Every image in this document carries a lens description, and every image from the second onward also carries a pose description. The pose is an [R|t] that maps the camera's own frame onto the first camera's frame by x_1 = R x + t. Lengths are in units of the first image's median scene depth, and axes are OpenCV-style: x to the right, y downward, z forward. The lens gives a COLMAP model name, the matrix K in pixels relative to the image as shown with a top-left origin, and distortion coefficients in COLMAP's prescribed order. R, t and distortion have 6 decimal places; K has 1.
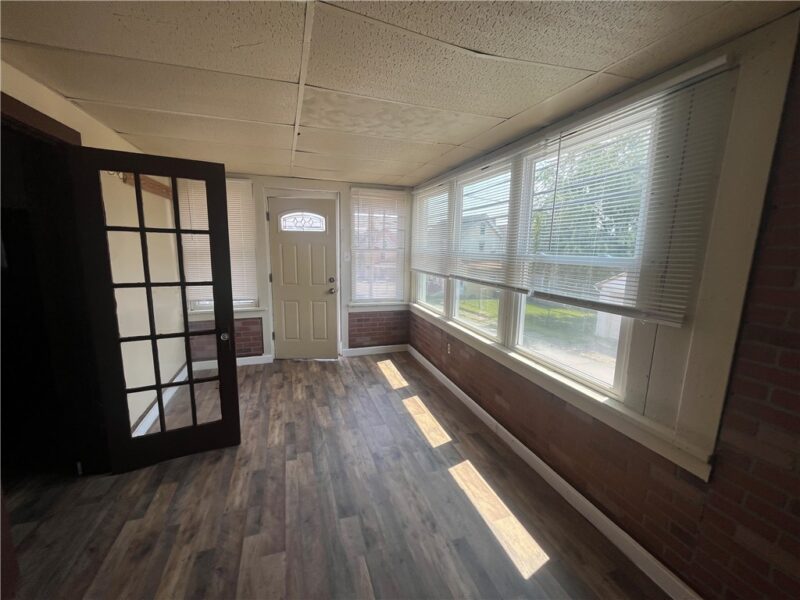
lens RADIAL K [[325.6, 0, 397.4], [0, 325.6, 300.6], [0, 0, 1]] dist [-0.001632, -0.000088]
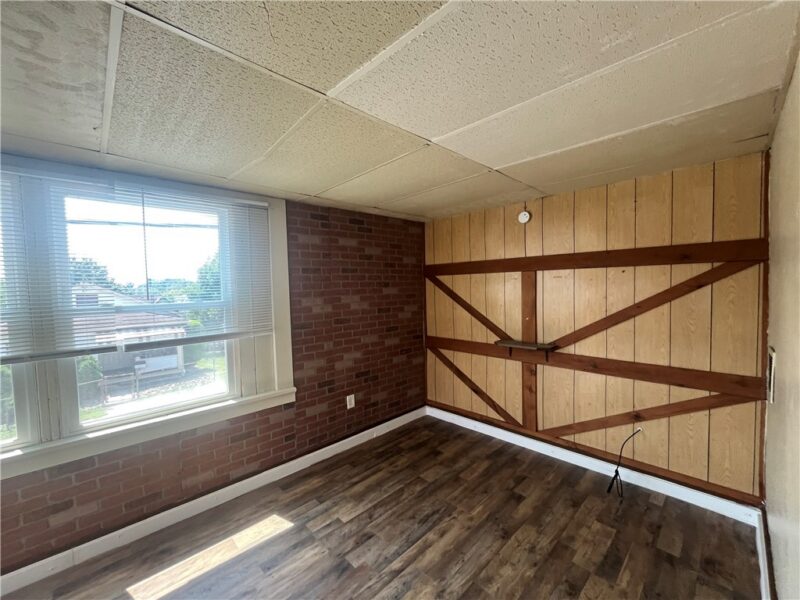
lens RADIAL K [[325.6, 0, 397.4], [0, 325.6, 300.6], [0, 0, 1]] dist [-0.001632, -0.000088]
pose [[-0.423266, -0.043426, 0.904964, -0.890189], [0.168656, 0.977615, 0.125796, -0.169749], [-0.890169, 0.205873, -0.406467, 0.839232]]
